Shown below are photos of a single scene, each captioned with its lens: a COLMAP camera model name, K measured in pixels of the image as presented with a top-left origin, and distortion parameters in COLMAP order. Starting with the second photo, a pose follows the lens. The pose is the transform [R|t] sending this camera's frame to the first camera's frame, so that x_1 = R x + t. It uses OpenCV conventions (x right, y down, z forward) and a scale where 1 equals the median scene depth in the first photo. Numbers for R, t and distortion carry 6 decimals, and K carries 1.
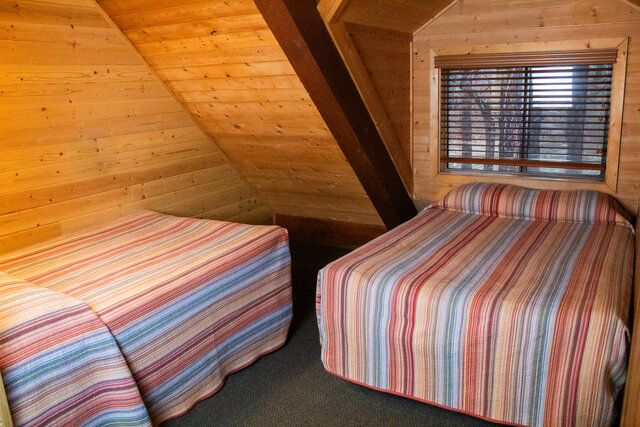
lens RADIAL K [[548.9, 0, 320.0], [0, 548.9, 213.5], [0, 0, 1]] dist [-0.130602, 0.001511]
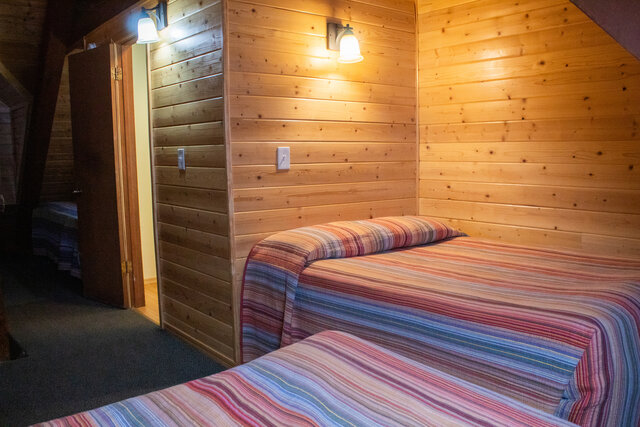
lens RADIAL K [[548.9, 0, 320.0], [0, 548.9, 213.5], [0, 0, 1]] dist [-0.130602, 0.001511]
pose [[-0.345051, 0.142900, -0.927642, 0.459824], [-0.191778, 0.956756, 0.218720, -0.128381], [0.918782, 0.253371, -0.302724, 0.935640]]
